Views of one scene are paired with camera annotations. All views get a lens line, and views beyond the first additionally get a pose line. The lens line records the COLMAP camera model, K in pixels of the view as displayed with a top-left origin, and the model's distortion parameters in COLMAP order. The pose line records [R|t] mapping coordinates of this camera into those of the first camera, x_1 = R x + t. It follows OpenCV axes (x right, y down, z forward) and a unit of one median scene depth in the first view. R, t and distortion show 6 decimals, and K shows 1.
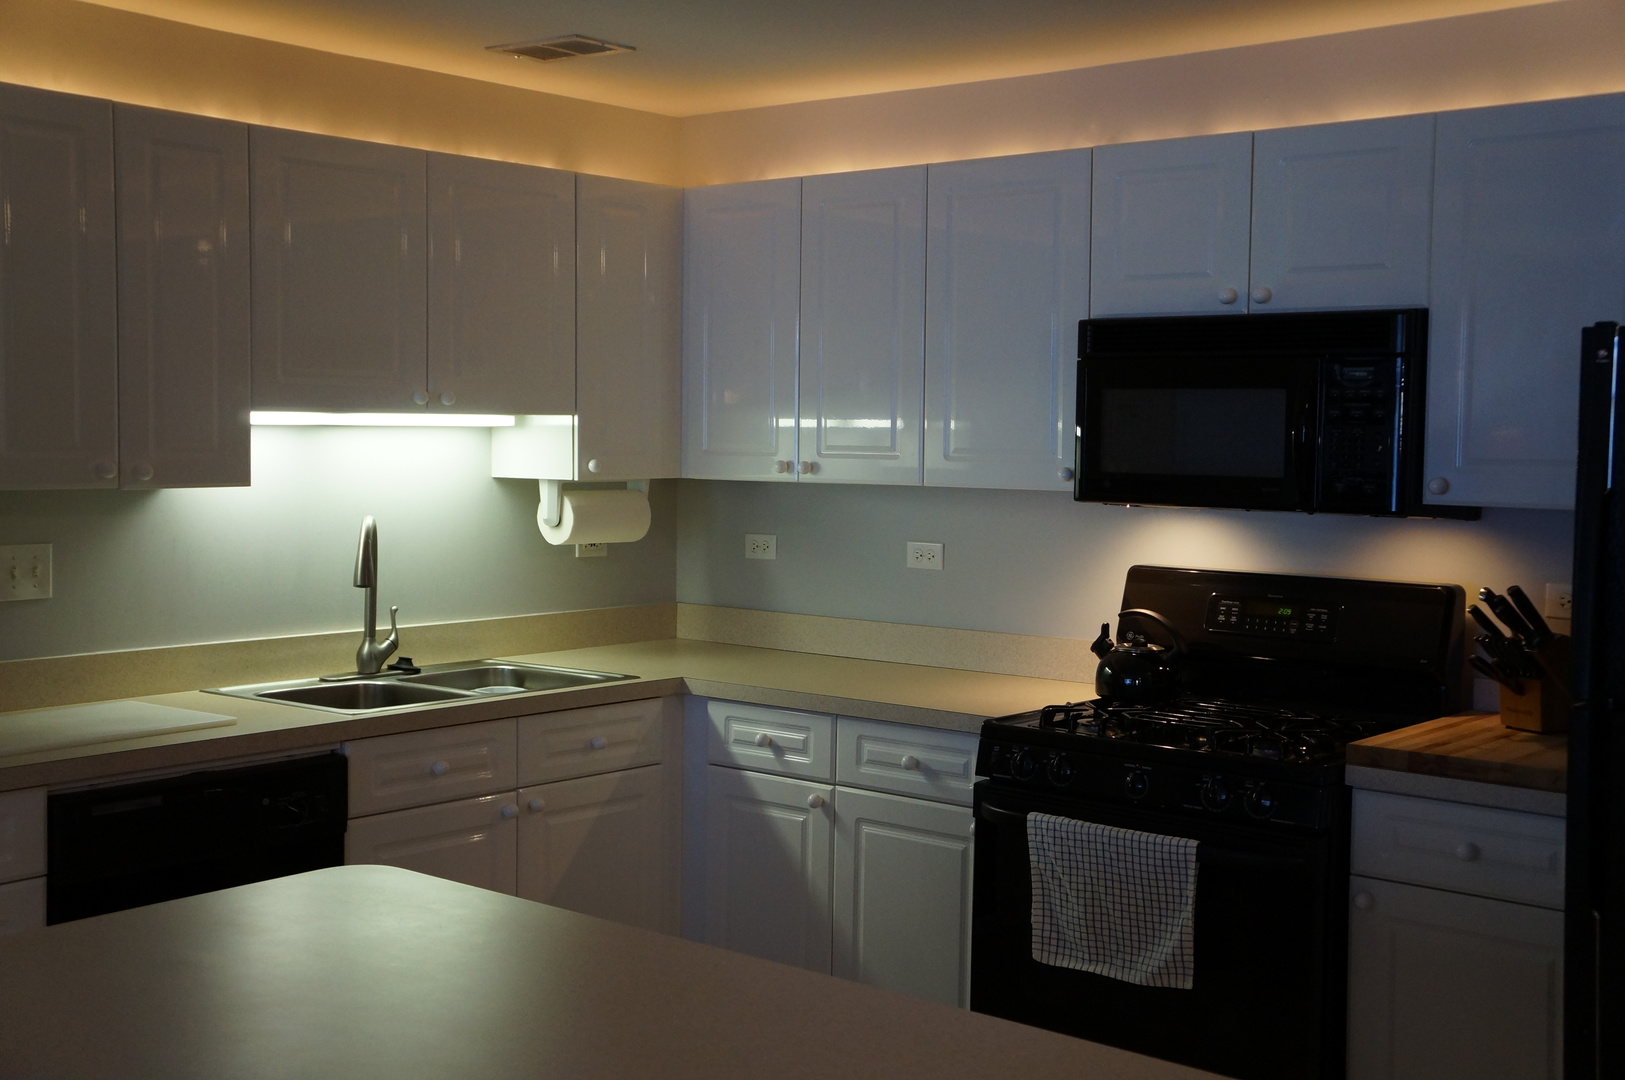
lens RADIAL K [[1962.1, 0, 815.4], [0, 1962.1, 541.8], [0, 0, 1]] dist [0.099665, 0.000000]
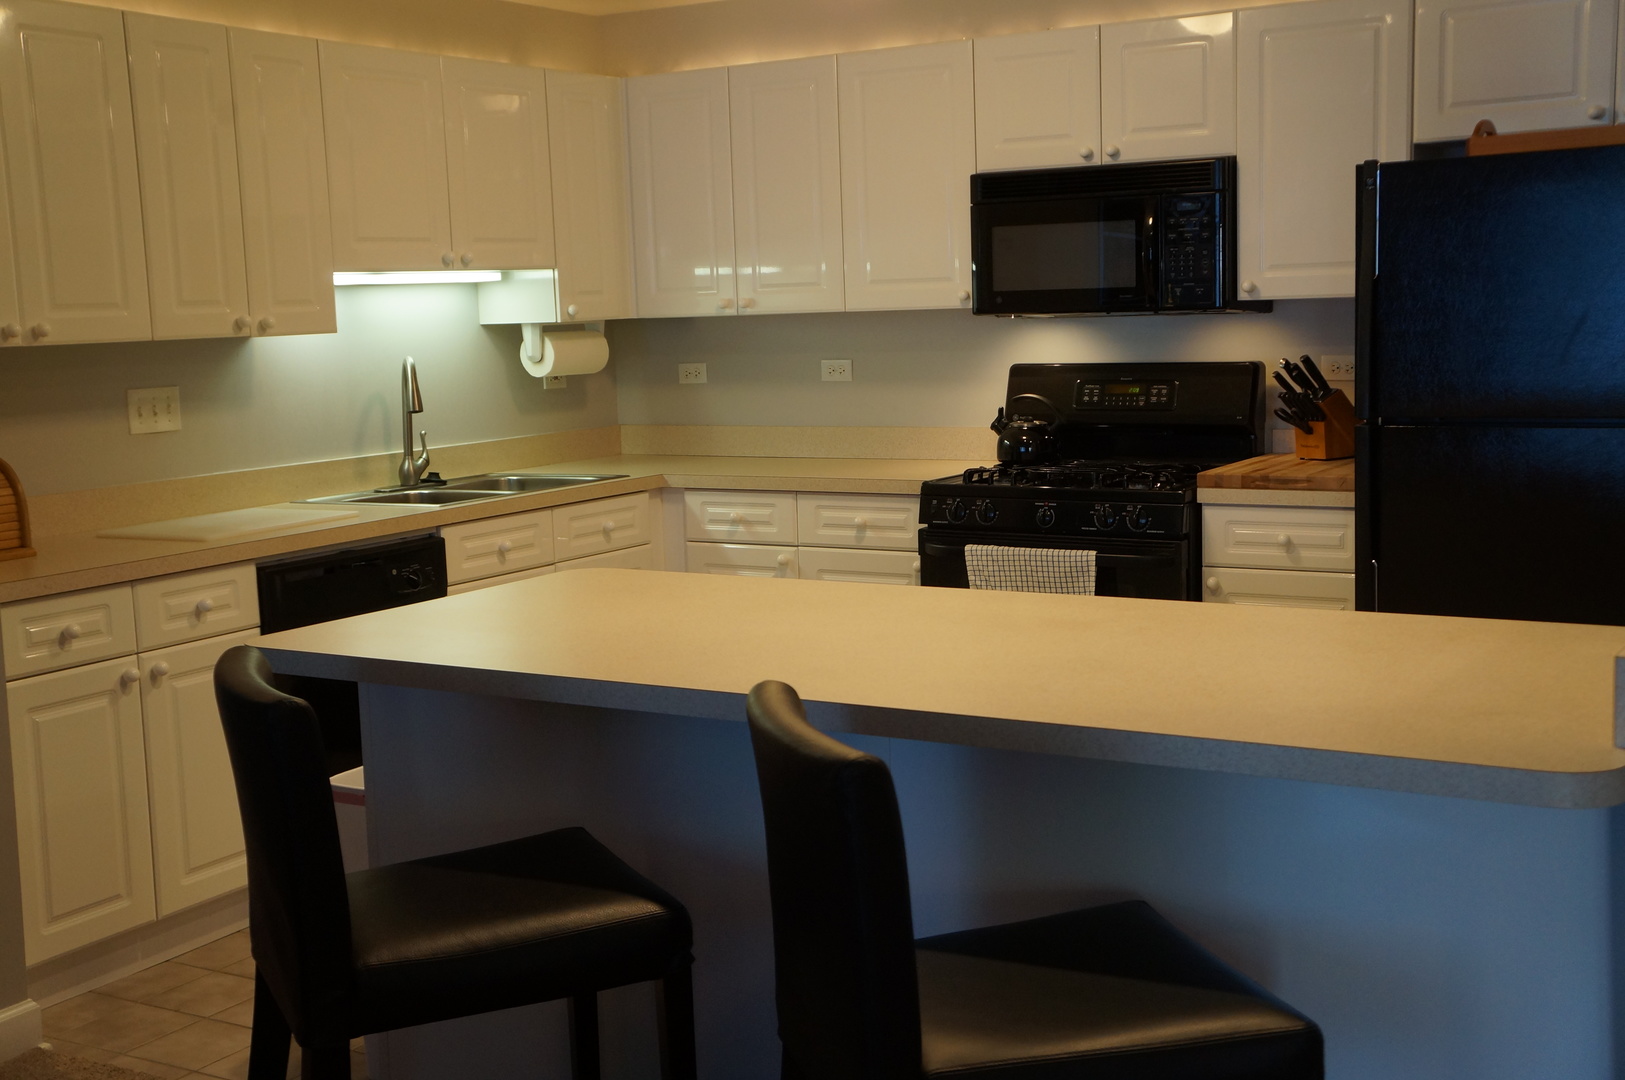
lens RADIAL K [[1962.1, 0, 810.2], [0, 1962.1, 537.9], [0, 0, 1]] dist [0.099665, 0.000000]
pose [[0.988301, -0.063630, 0.138605, -0.170387], [0.054554, 0.996170, 0.068328, 0.032282], [-0.142422, -0.059967, 0.987988, -0.292788]]
